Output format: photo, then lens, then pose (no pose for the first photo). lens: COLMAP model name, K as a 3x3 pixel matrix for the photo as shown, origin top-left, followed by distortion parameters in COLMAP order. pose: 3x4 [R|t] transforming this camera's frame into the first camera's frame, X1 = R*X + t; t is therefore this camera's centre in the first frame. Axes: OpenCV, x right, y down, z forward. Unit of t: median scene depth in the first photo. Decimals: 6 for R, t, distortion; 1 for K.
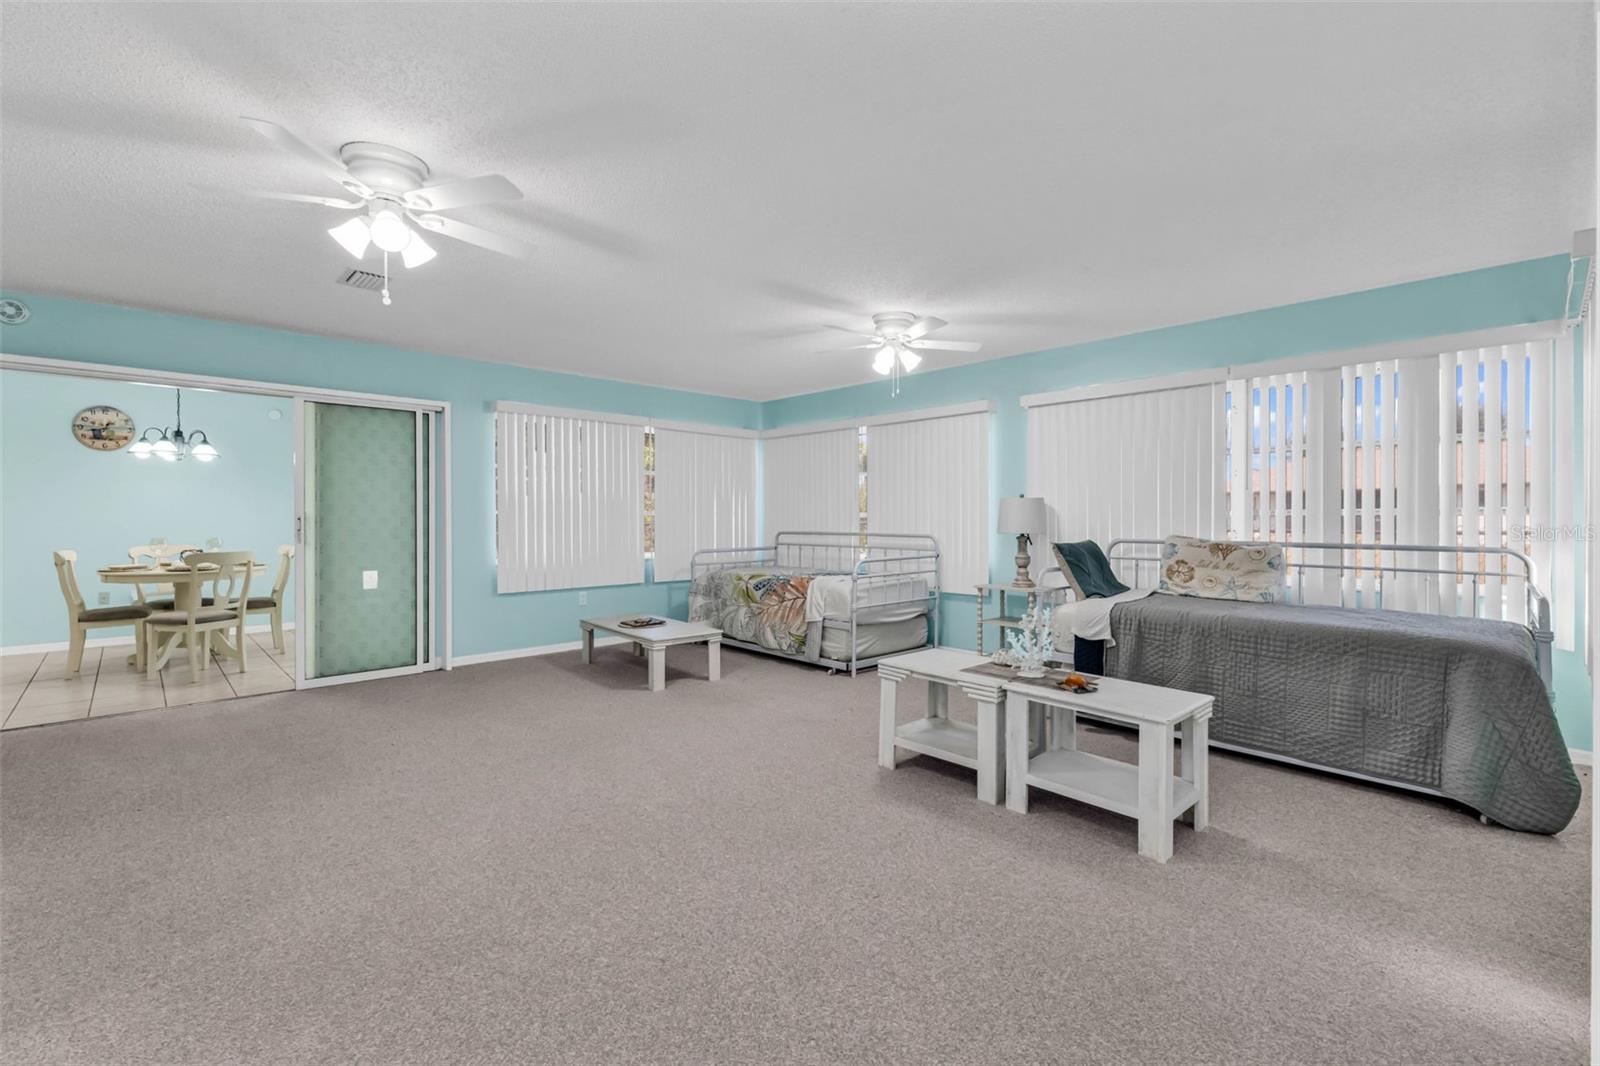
lens RADIAL K [[695.8, 0, 809.6], [0, 695.8, 521.0], [0, 0, 1]] dist [0.007335, 0.000279]
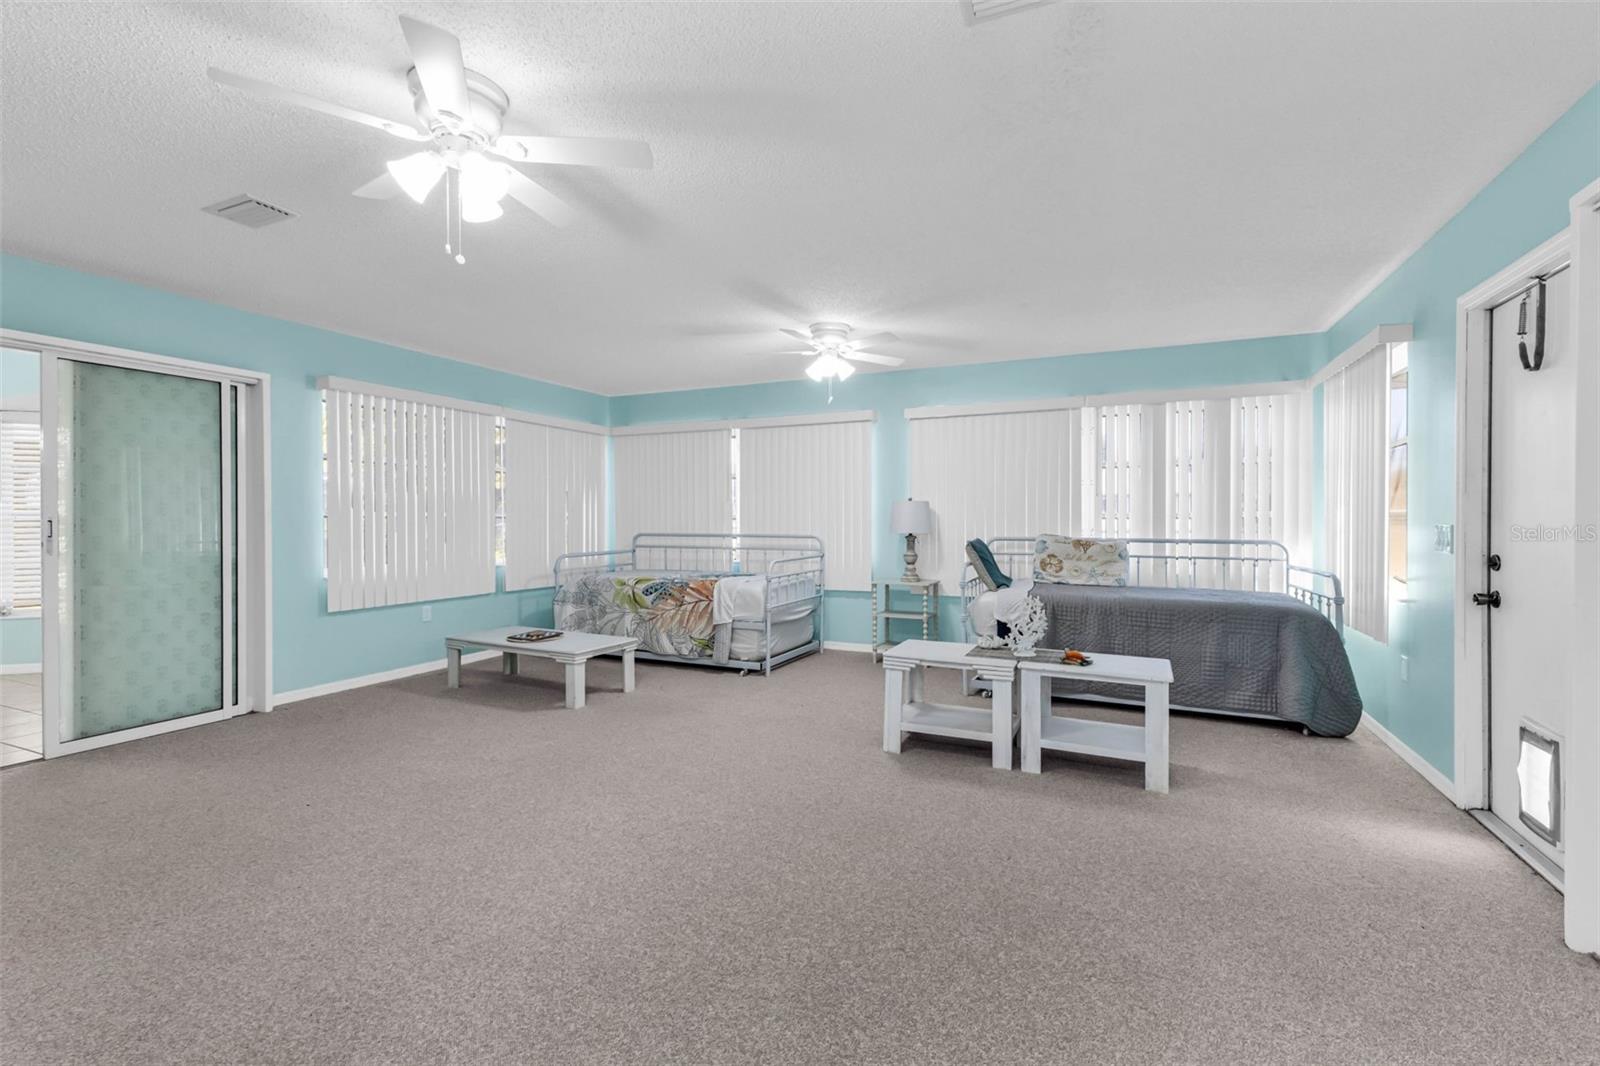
lens RADIAL K [[695.8, 0, 809.6], [0, 695.8, 521.0], [0, 0, 1]] dist [0.007335, 0.000279]
pose [[0.927940, -0.001229, 0.372728, -0.277398], [0.002157, 0.999996, -0.002071, 0.000423], [-0.372724, 0.002725, 0.927938, 0.036957]]
